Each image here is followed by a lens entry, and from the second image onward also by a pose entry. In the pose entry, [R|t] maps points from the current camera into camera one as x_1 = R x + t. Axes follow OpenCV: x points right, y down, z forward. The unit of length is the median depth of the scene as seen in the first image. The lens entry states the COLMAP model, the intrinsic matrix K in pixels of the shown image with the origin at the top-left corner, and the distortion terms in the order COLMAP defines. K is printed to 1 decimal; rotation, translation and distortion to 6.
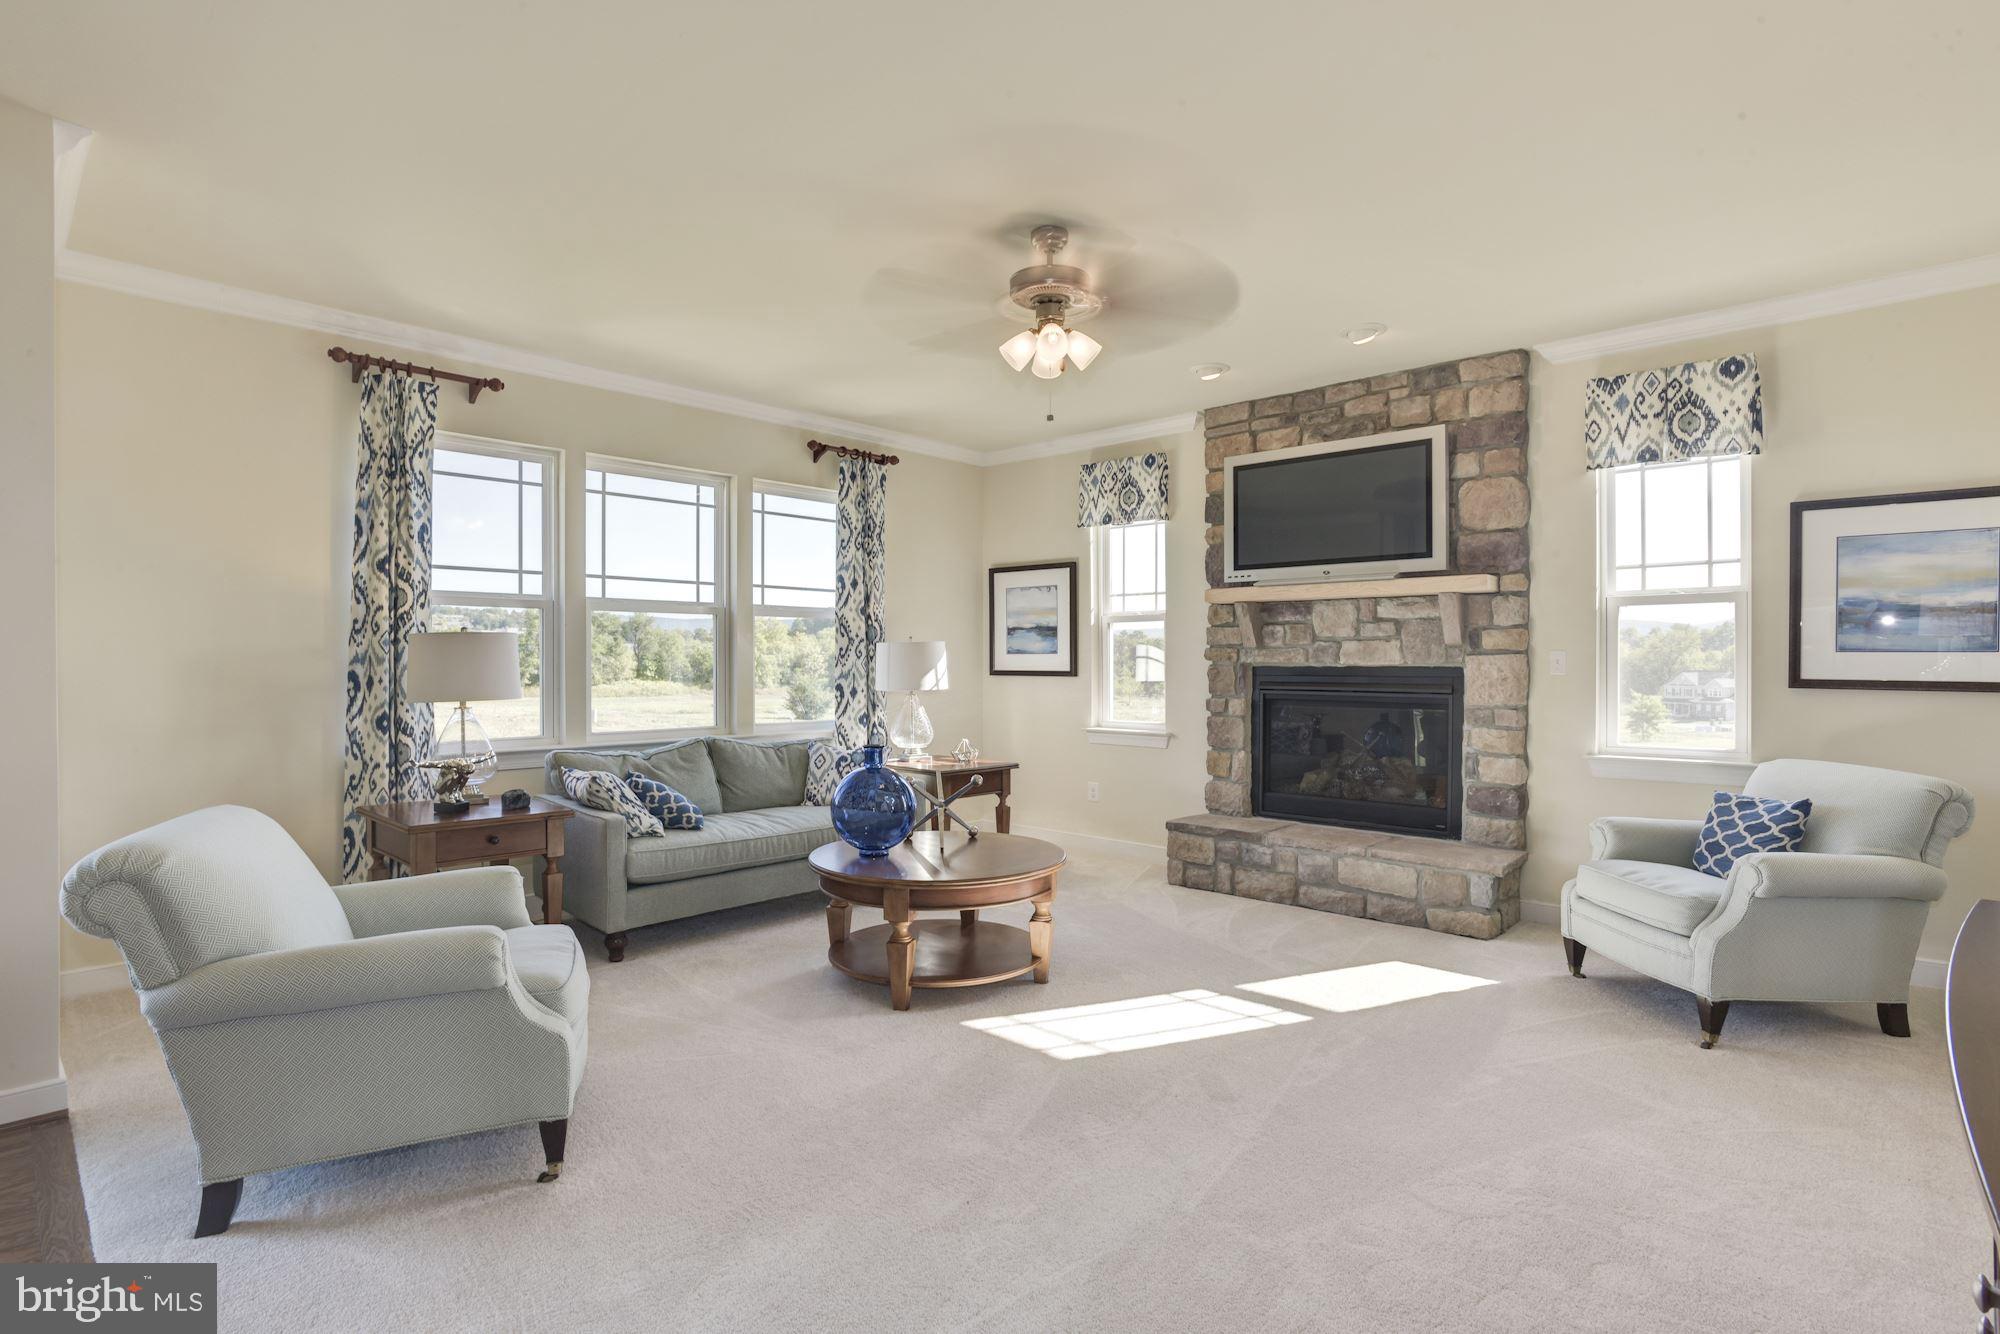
lens RADIAL K [[977.2, 0, 988.3], [0, 977.2, 659.2], [0, 0, 1]] dist [-0.019265, 0.008520]
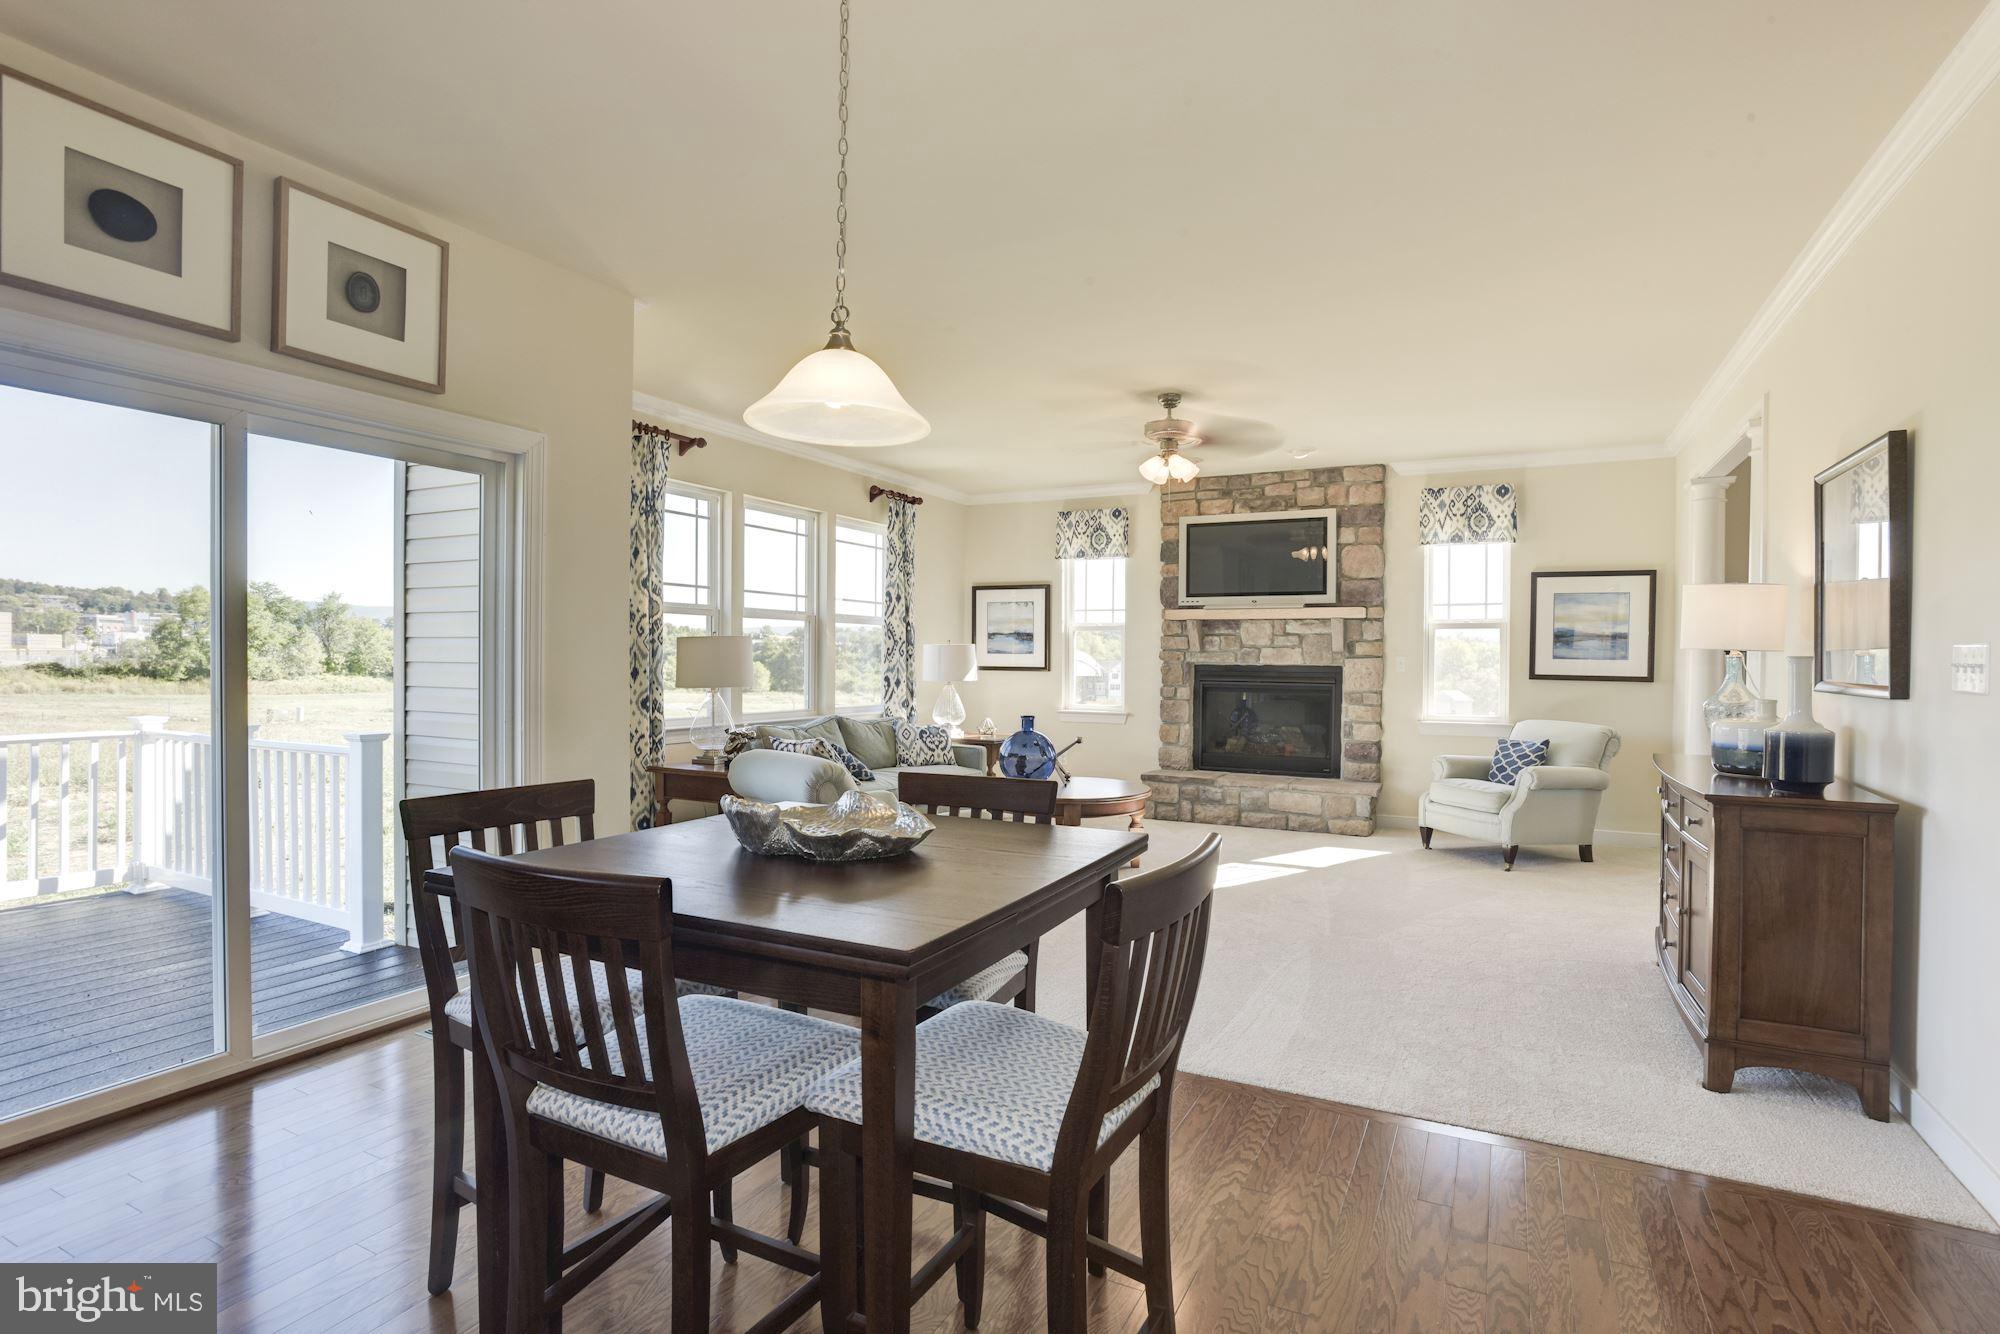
lens RADIAL K [[977.2, 0, 999.3], [0, 977.2, 665.8], [0, 0, 1]] dist [-0.019265, 0.008520]
pose [[0.963497, 0.006468, 0.267643, -0.446957], [-0.009151, 0.999920, 0.008781, -0.001066], [-0.267564, -0.010910, 0.963478, -0.341223]]
